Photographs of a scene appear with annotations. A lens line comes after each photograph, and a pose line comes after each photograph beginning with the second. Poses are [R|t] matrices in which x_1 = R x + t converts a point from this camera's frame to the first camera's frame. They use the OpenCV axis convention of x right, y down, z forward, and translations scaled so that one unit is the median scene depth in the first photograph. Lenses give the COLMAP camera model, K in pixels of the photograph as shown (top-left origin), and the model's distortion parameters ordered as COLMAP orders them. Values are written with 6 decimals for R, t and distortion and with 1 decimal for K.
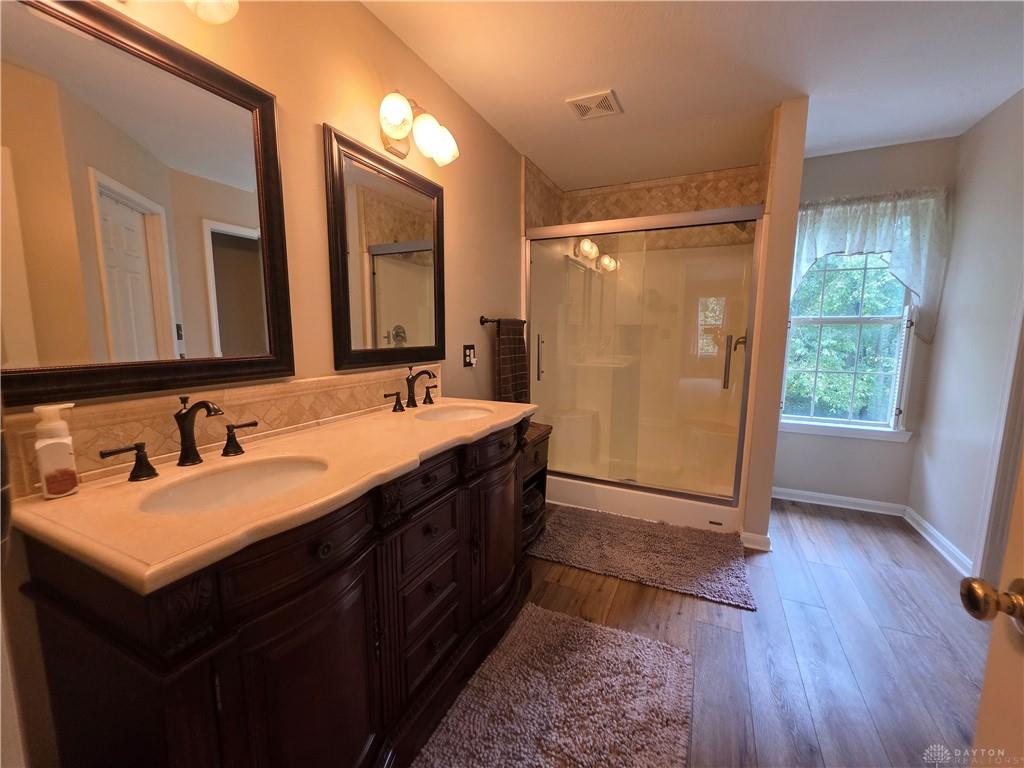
lens RADIAL K [[410.4, 0, 510.6], [0, 410.4, 382.6], [0, 0, 1]] dist [0.001995, -0.000474]
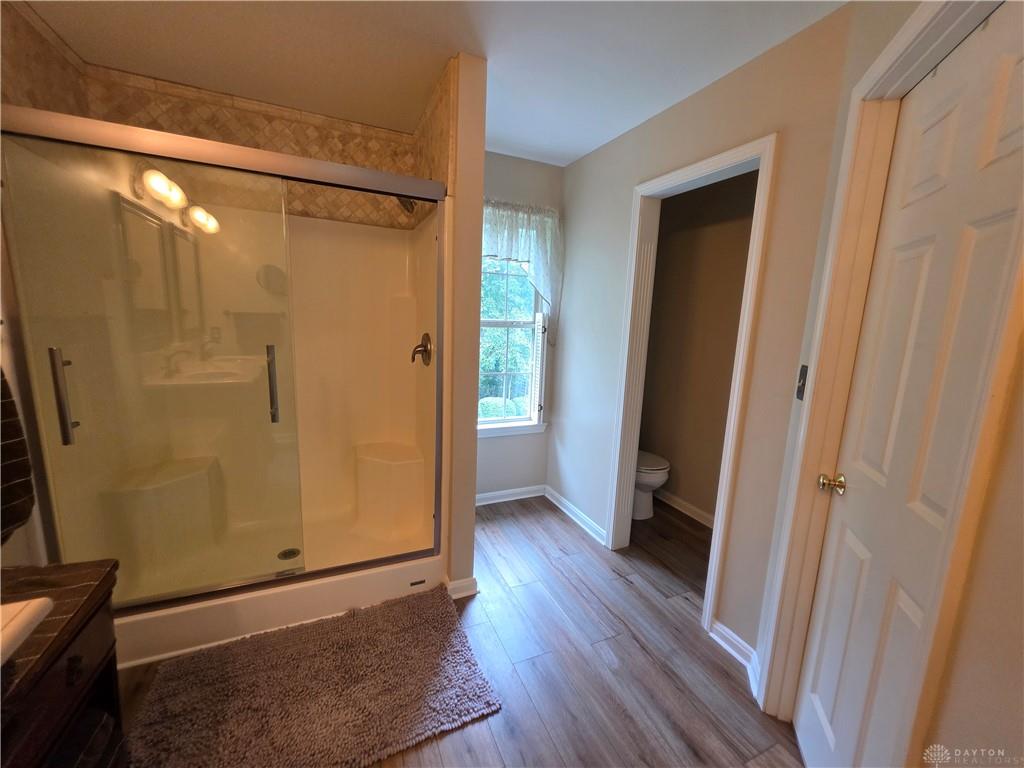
lens RADIAL K [[410.4, 0, 515.1], [0, 410.4, 387.5], [0, 0, 1]] dist [0.001995, -0.000474]
pose [[0.646649, -0.108417, 0.755043, 0.058681], [0.061531, 0.994036, 0.090036, -0.093142], [-0.760302, -0.011763, 0.649464, 0.335210]]
